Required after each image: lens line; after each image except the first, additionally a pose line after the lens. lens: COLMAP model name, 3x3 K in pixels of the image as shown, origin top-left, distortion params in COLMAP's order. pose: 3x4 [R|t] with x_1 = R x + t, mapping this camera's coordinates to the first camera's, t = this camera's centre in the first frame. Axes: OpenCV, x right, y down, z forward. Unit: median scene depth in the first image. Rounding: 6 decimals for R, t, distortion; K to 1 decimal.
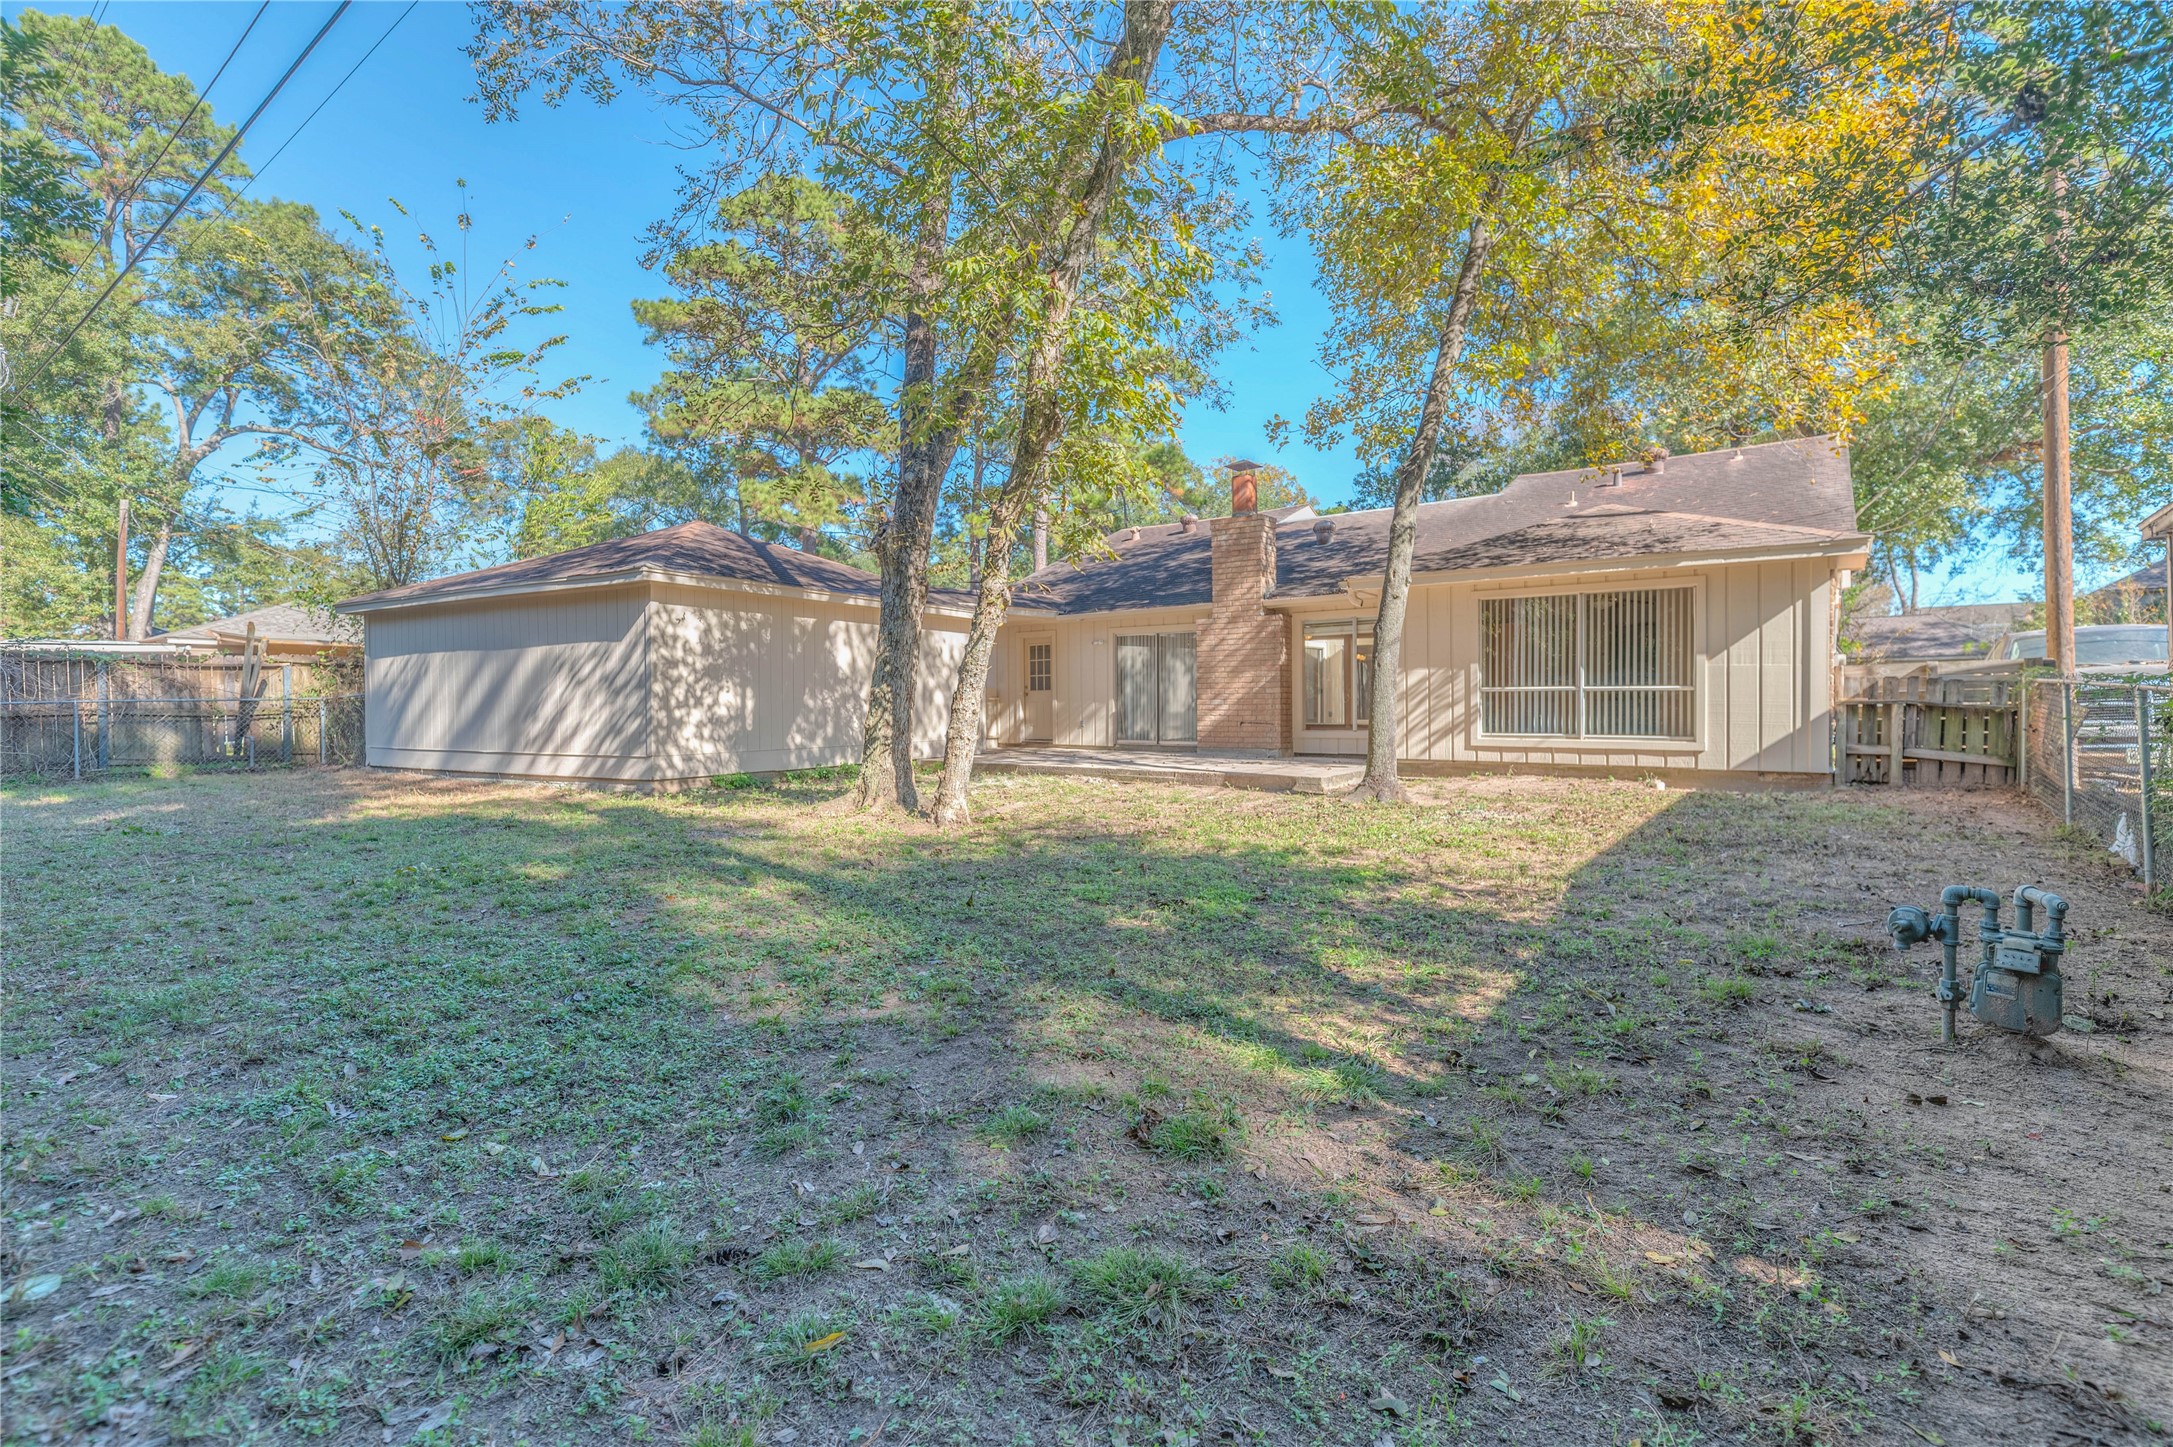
lens RADIAL K [[948.1, 0, 1086.5], [0, 948.1, 723.5], [0, 0, 1]] dist [0.000094, 0.000002]
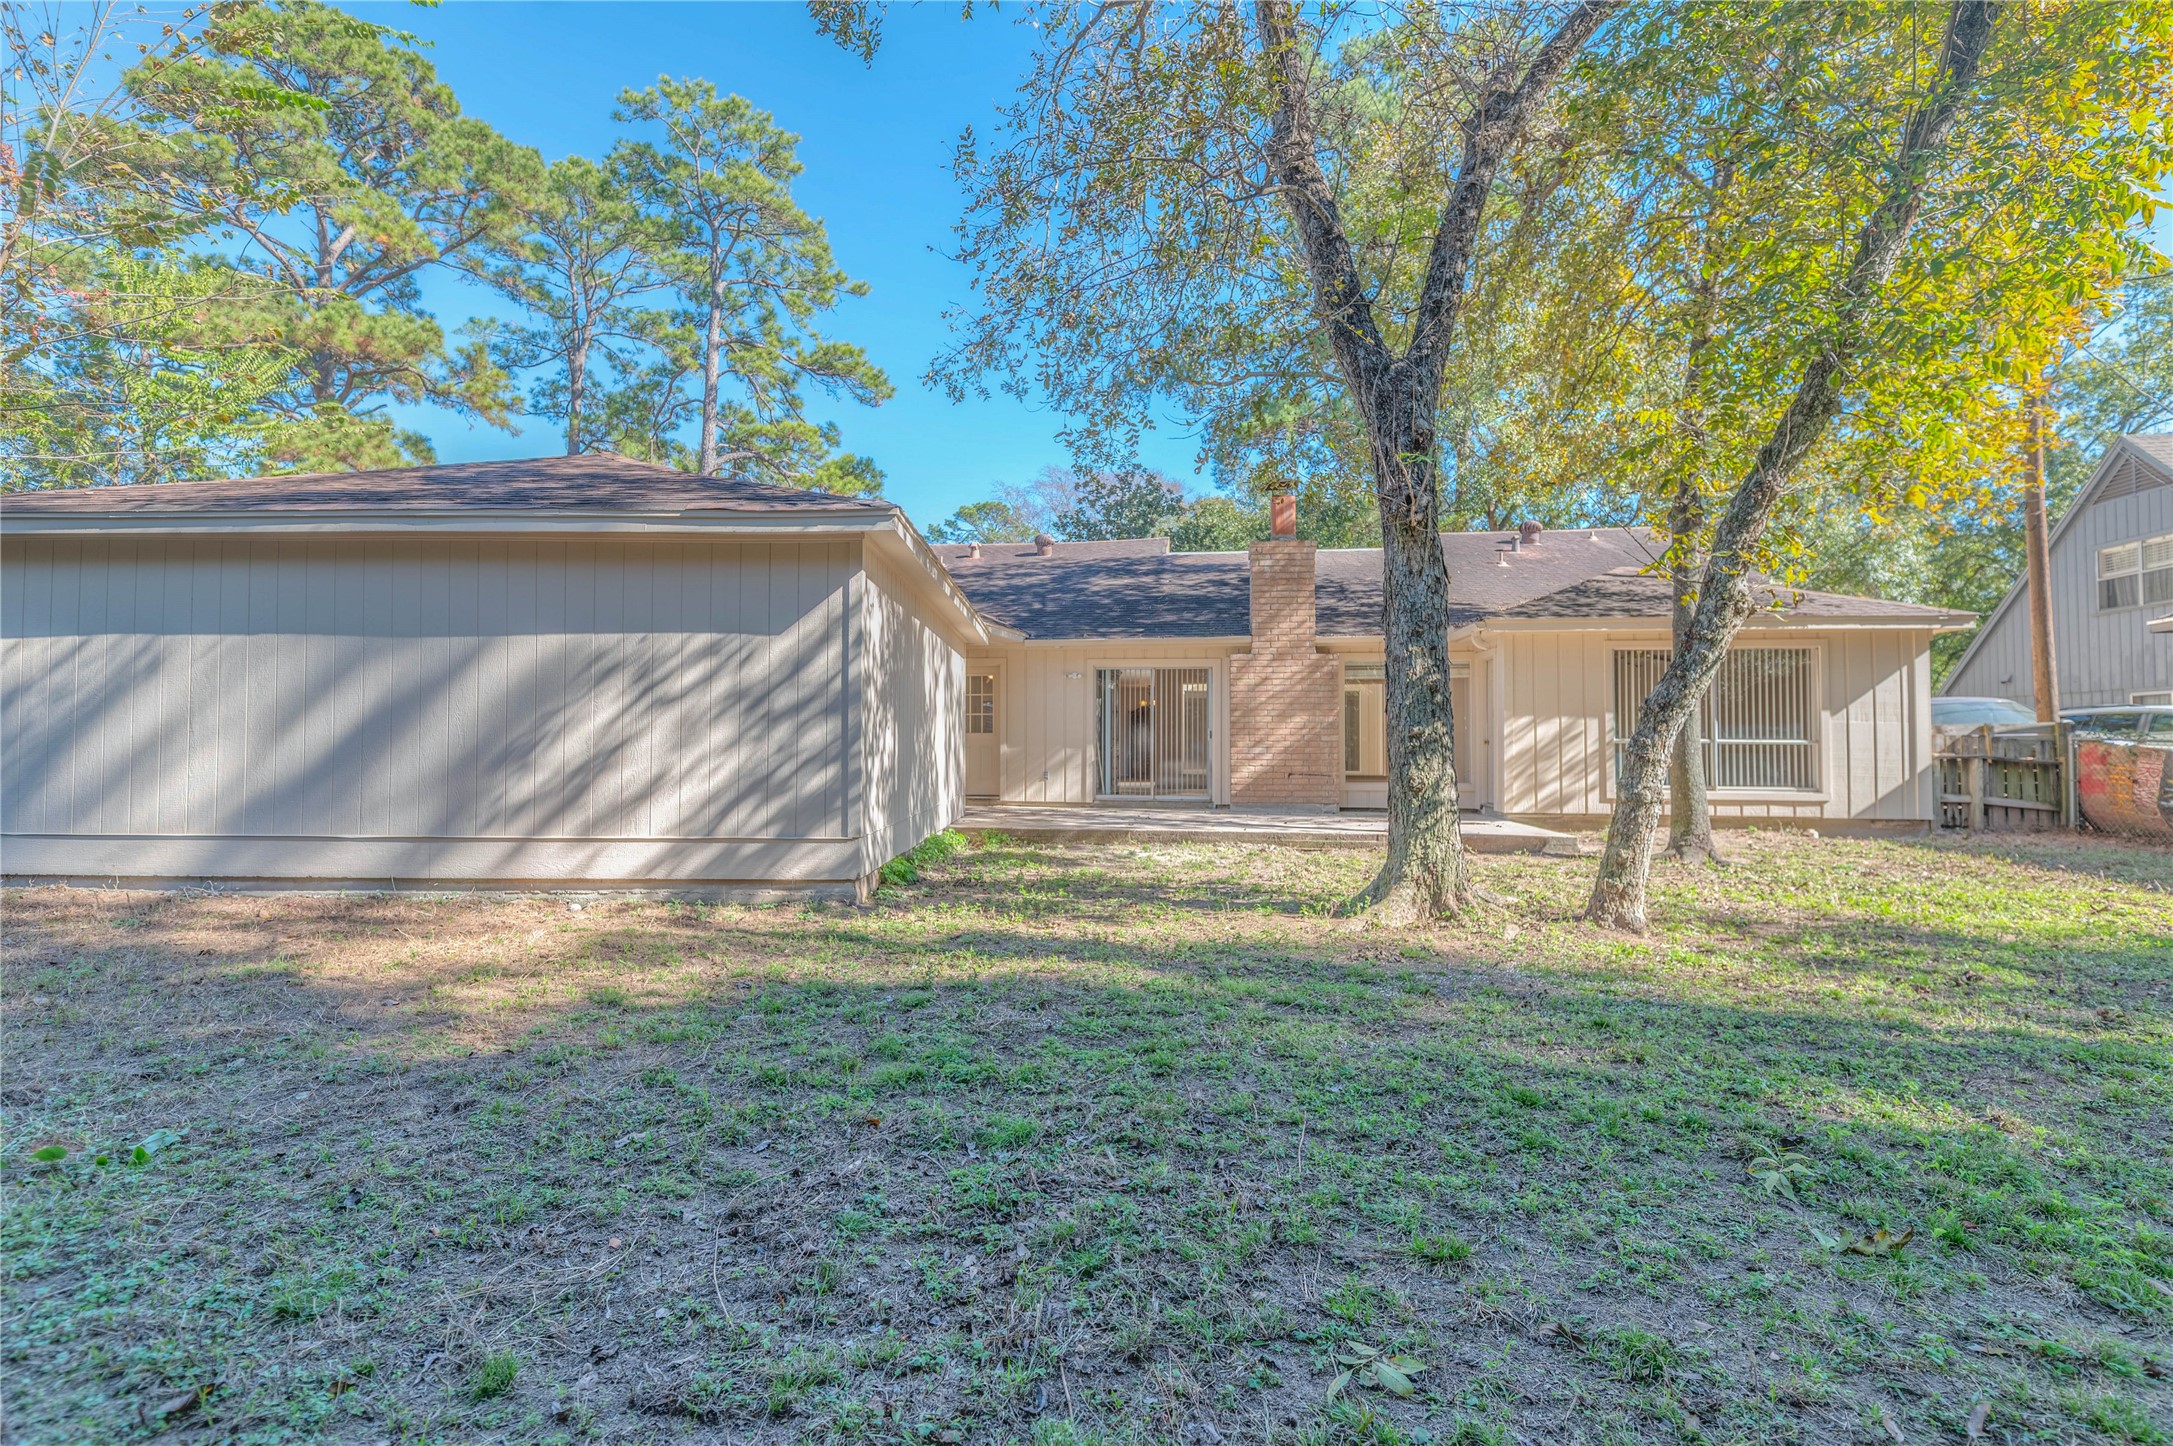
lens RADIAL K [[976.2, 0, 1077.2], [0, 976.2, 716.8], [0, 0, 1]] dist [-0.000539, 0.000013]
pose [[0.878837, 0.027388, 0.476336, -0.606970], [-0.000004, 0.998352, -0.057394, -0.002772], [-0.477122, 0.050438, 0.877388, 0.414690]]
